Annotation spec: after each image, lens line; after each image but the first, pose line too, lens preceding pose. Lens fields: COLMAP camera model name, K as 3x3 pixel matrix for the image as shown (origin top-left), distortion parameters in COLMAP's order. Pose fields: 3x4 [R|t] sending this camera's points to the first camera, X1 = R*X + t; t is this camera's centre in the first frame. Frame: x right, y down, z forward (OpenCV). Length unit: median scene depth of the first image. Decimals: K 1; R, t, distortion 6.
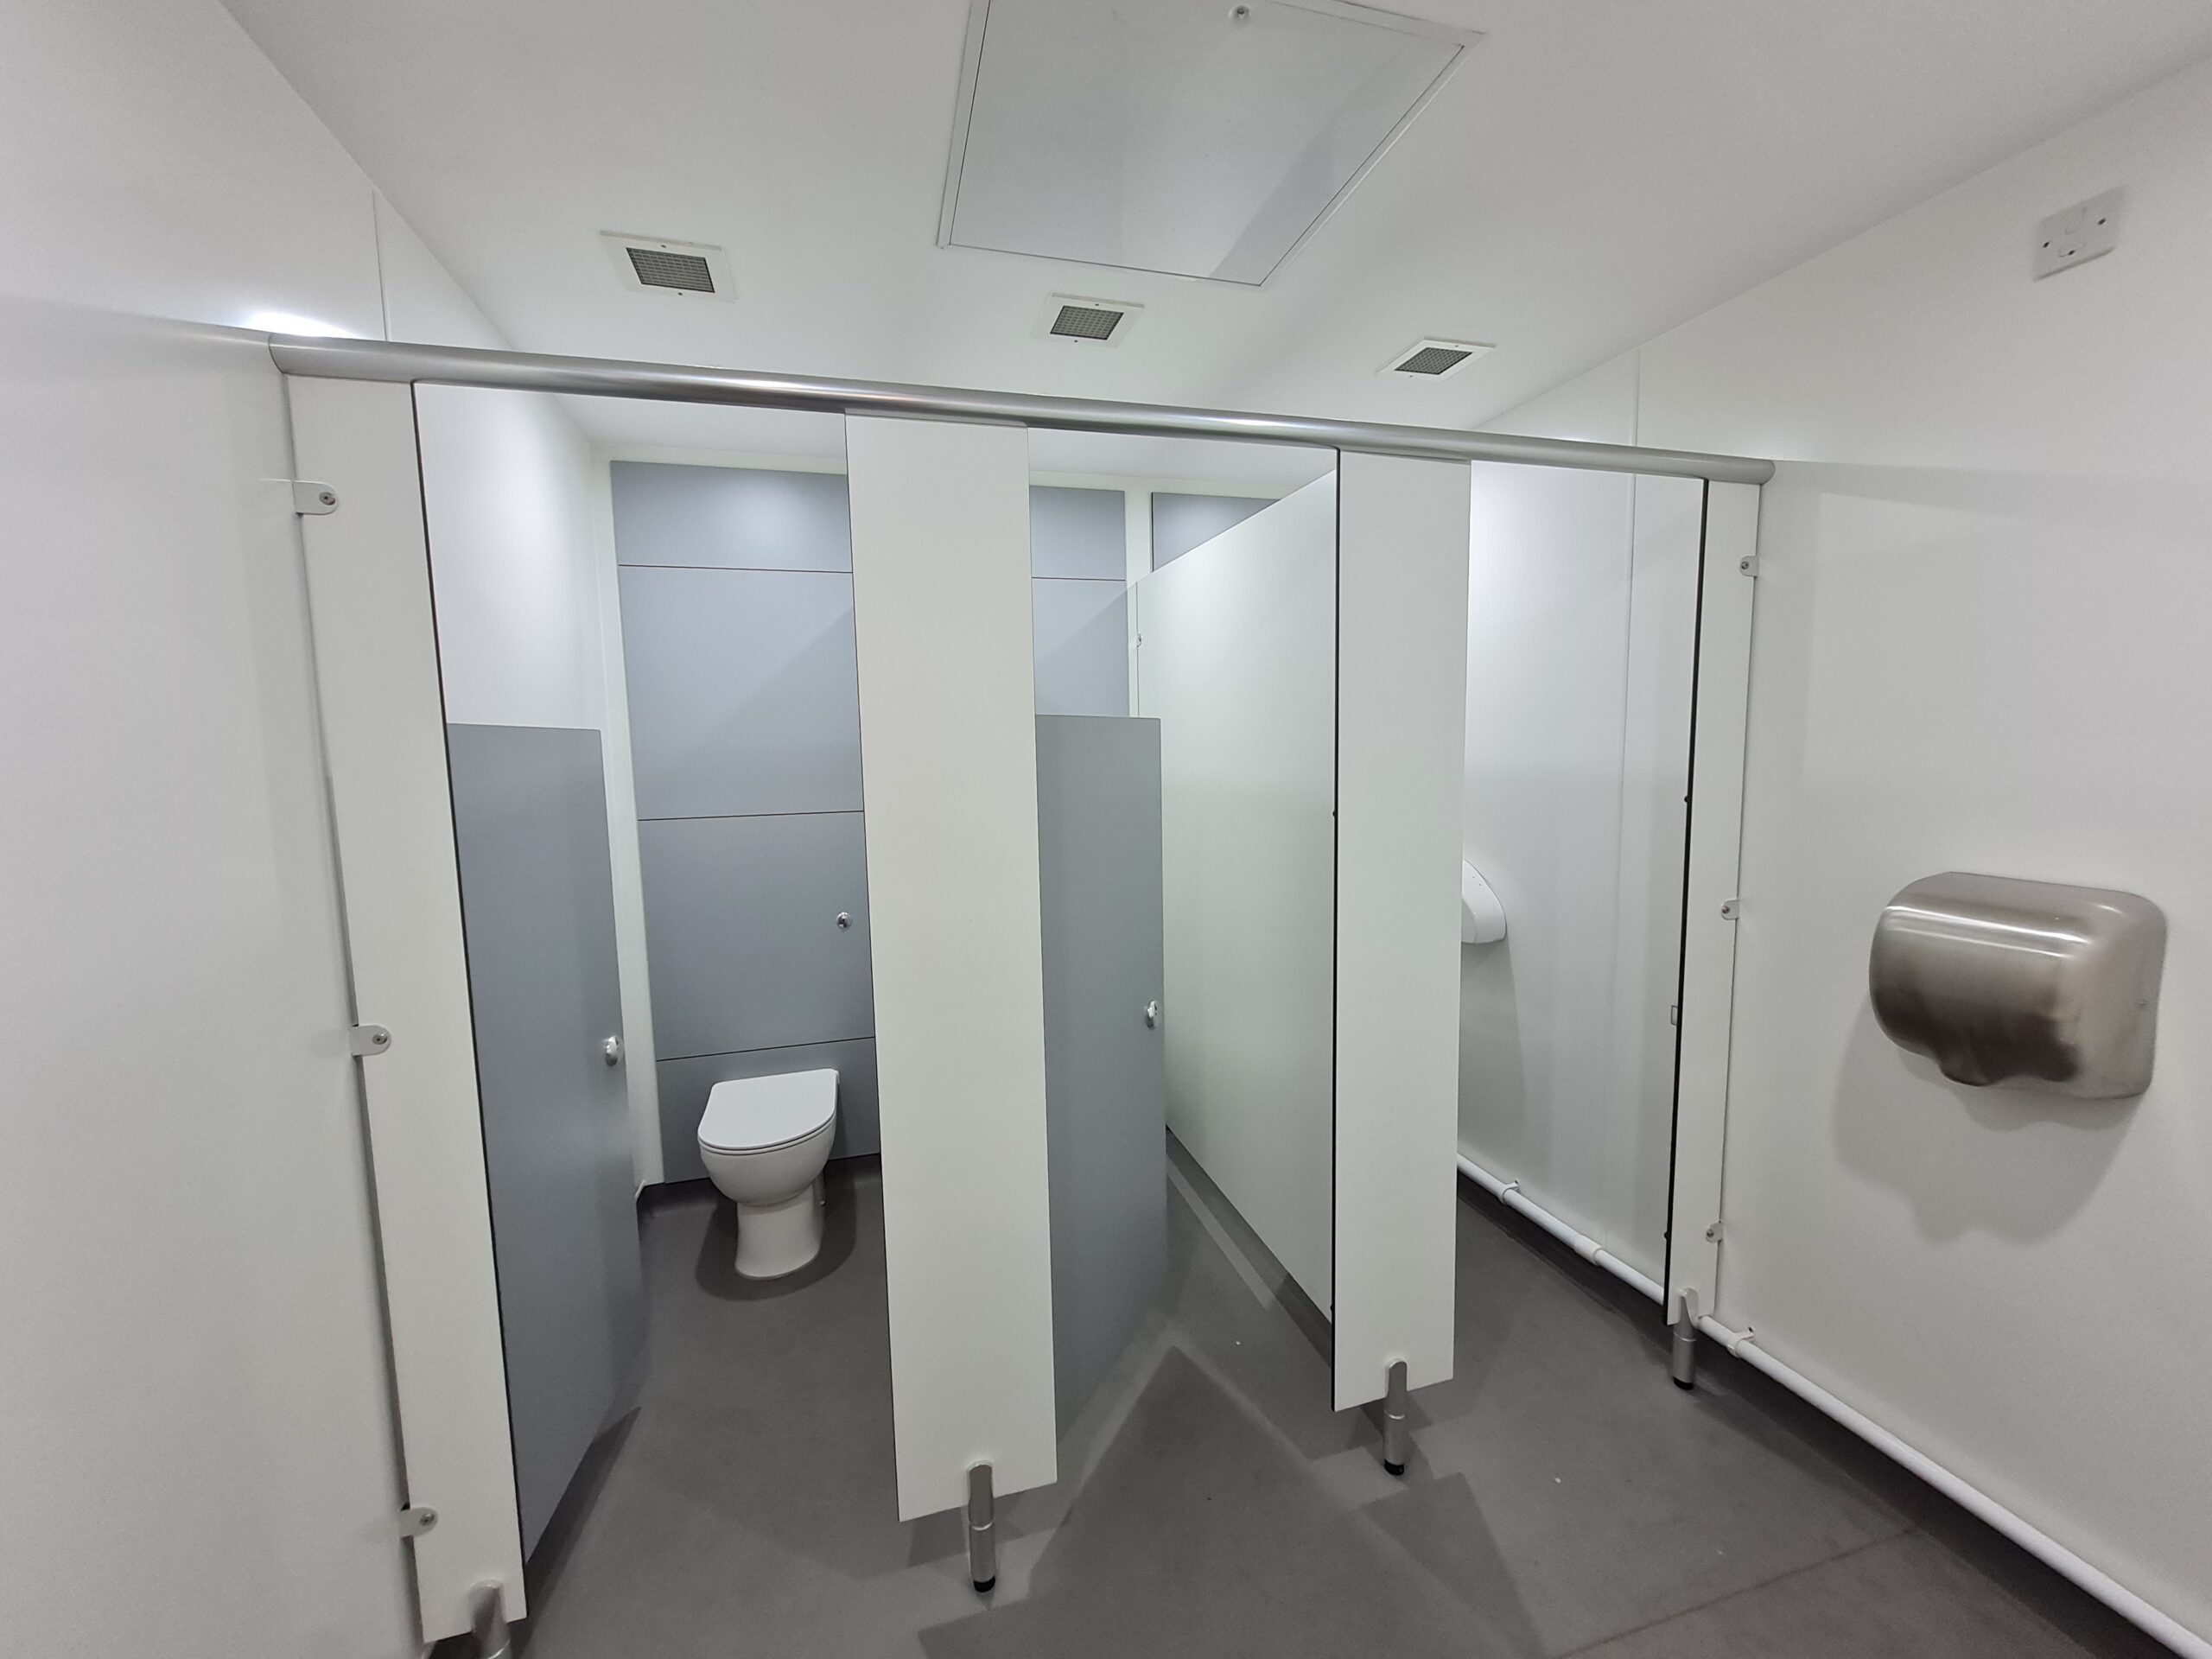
lens RADIAL K [[865.3, 0, 1105.3], [0, 865.3, 824.1], [0, 0, 1]] dist [-0.000902, 0.000570]
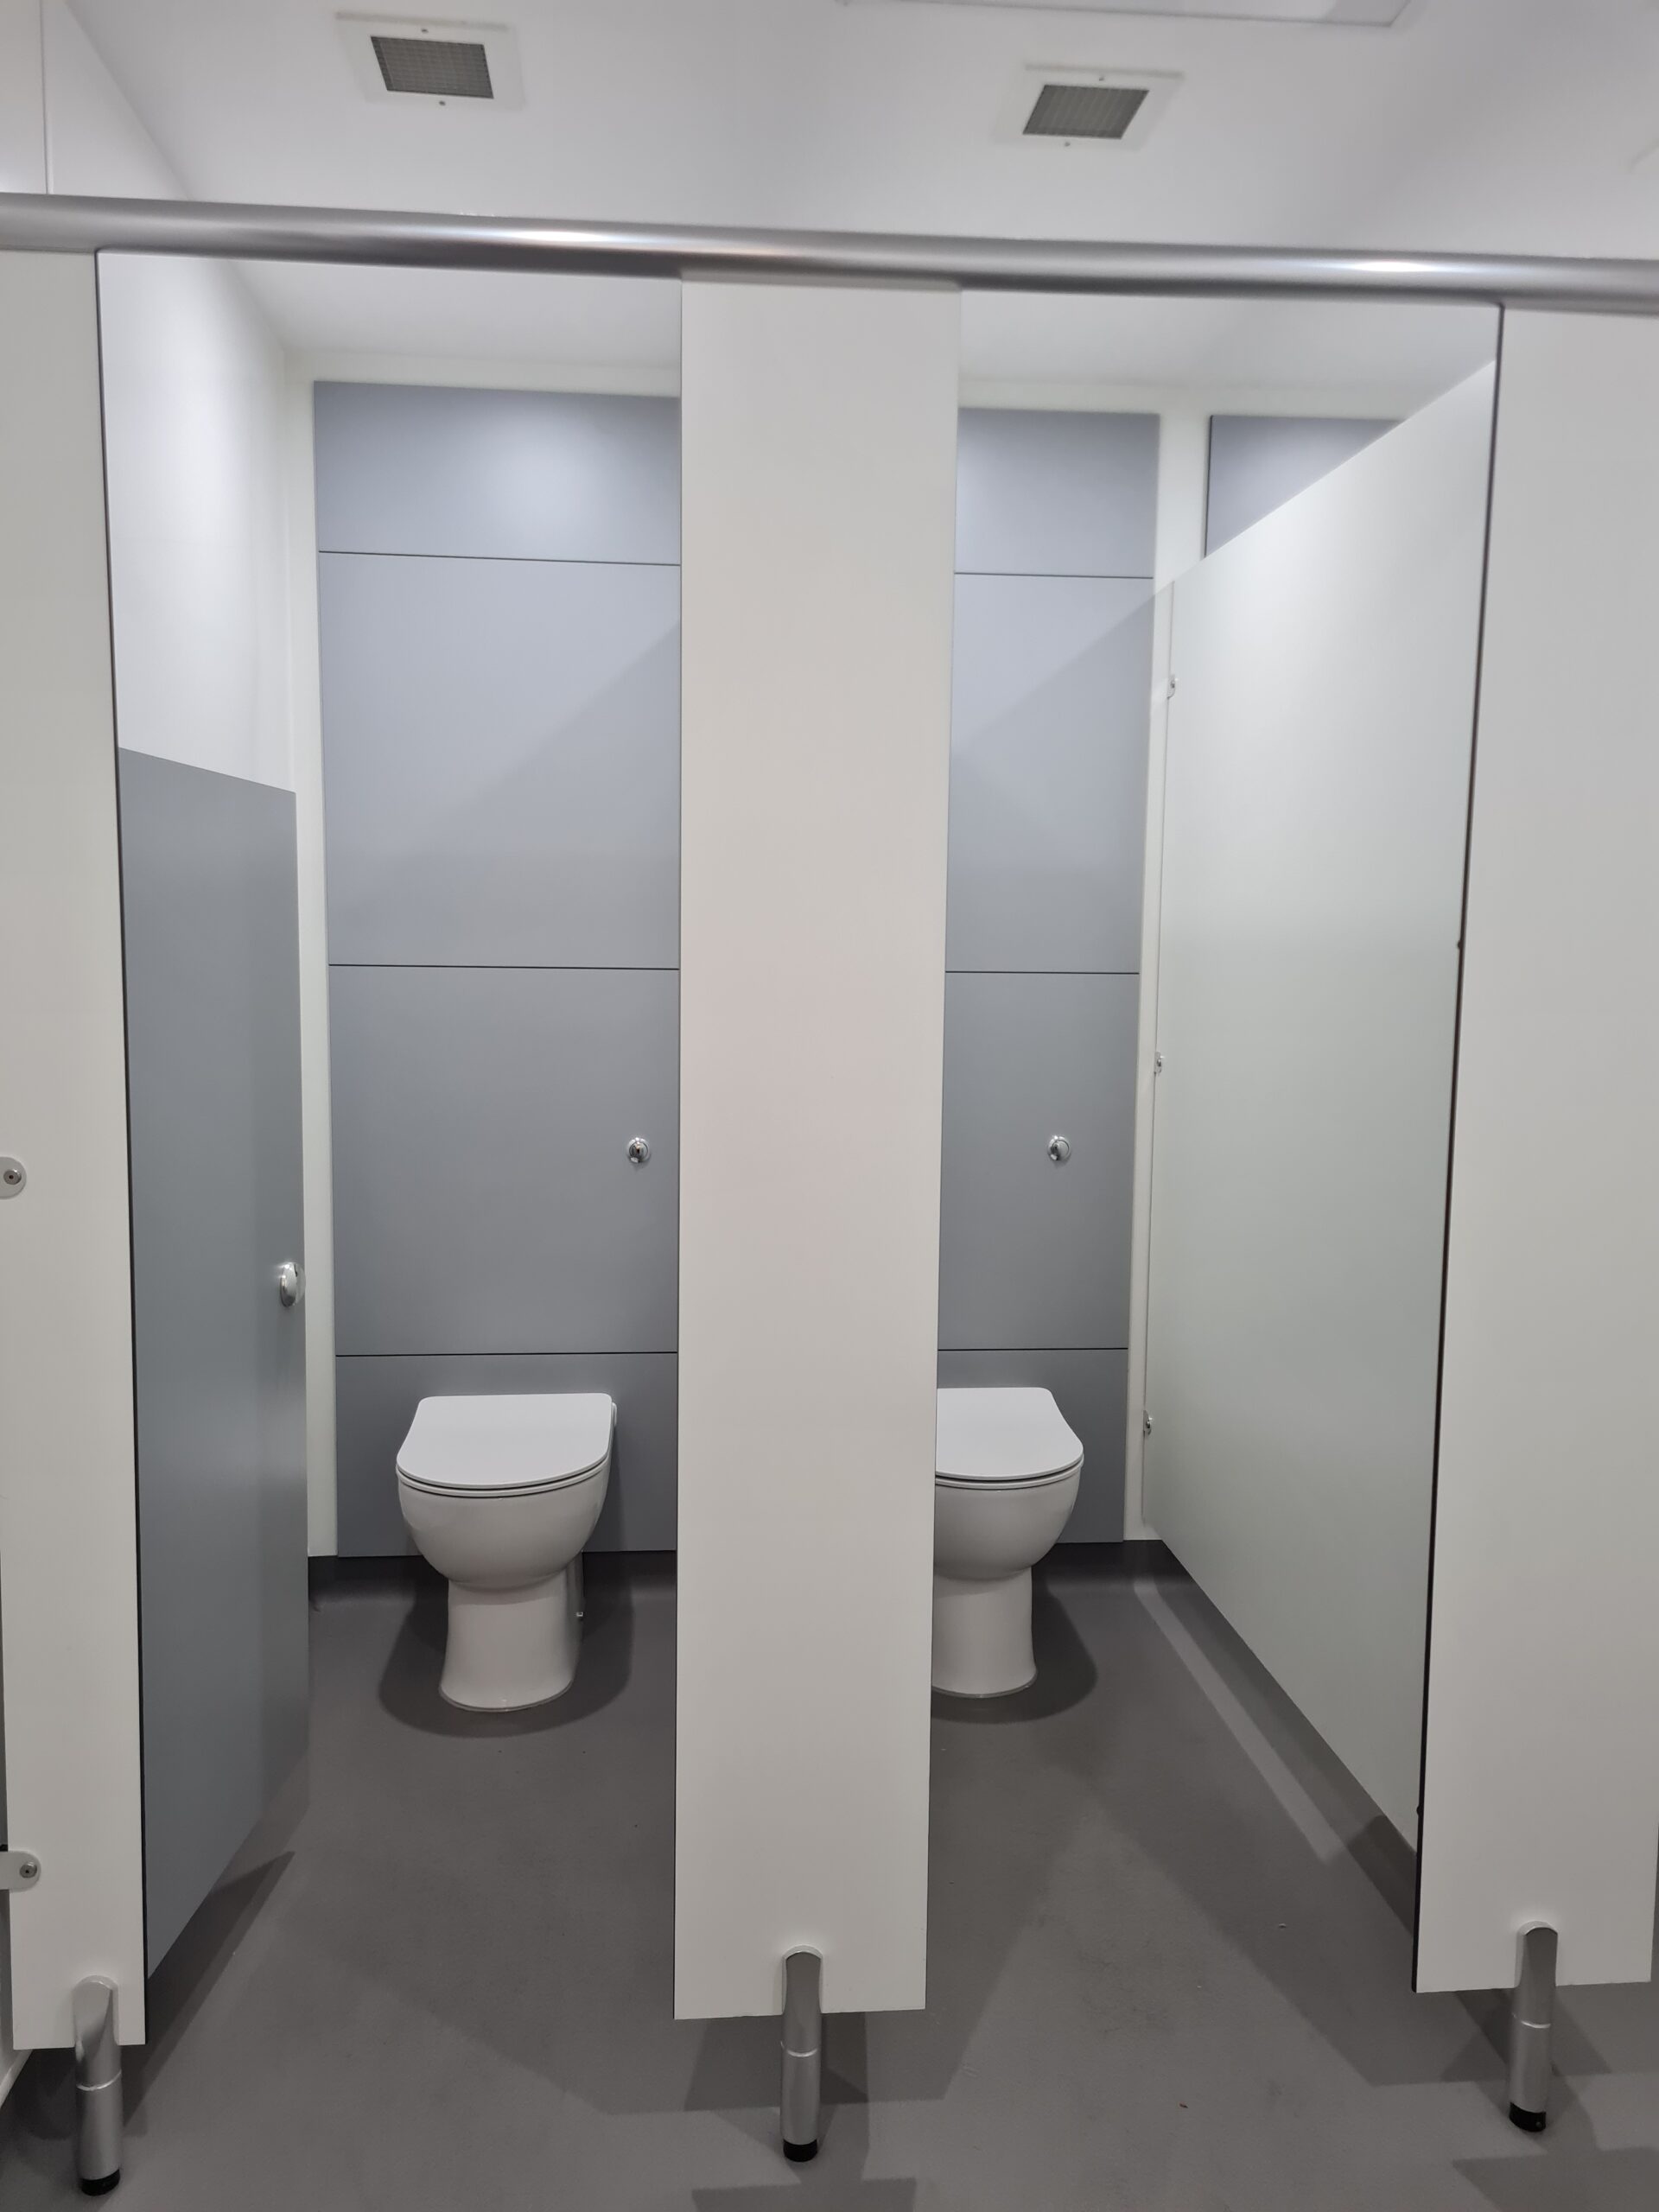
lens RADIAL K [[1657.2, 0, 811.8], [0, 1657.2, 1102.8], [0, 0, 1]] dist [0.052232, -0.032063]
pose [[0.980216, 0.053069, -0.190686, 0.050152], [-0.051835, 0.998590, 0.011458, 0.090636], [0.191025, -0.001347, 0.981584, -0.158967]]
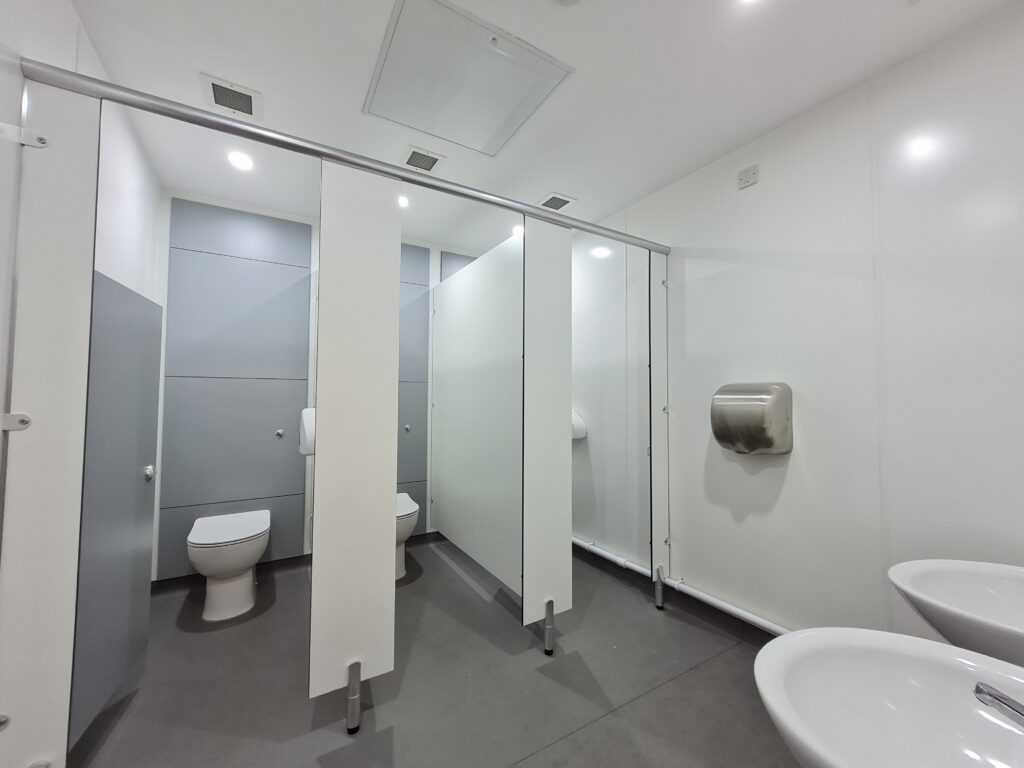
lens RADIAL K [[400.6, 0, 511.7], [0, 400.6, 381.5], [0, 0, 1]] dist [-0.000902, 0.000570]
pose [[0.965419, 0.035662, 0.258253, -0.047121], [0.001147, 0.990009, -0.140999, 0.189139], [-0.260701, 0.136420, 0.955733, -0.053065]]
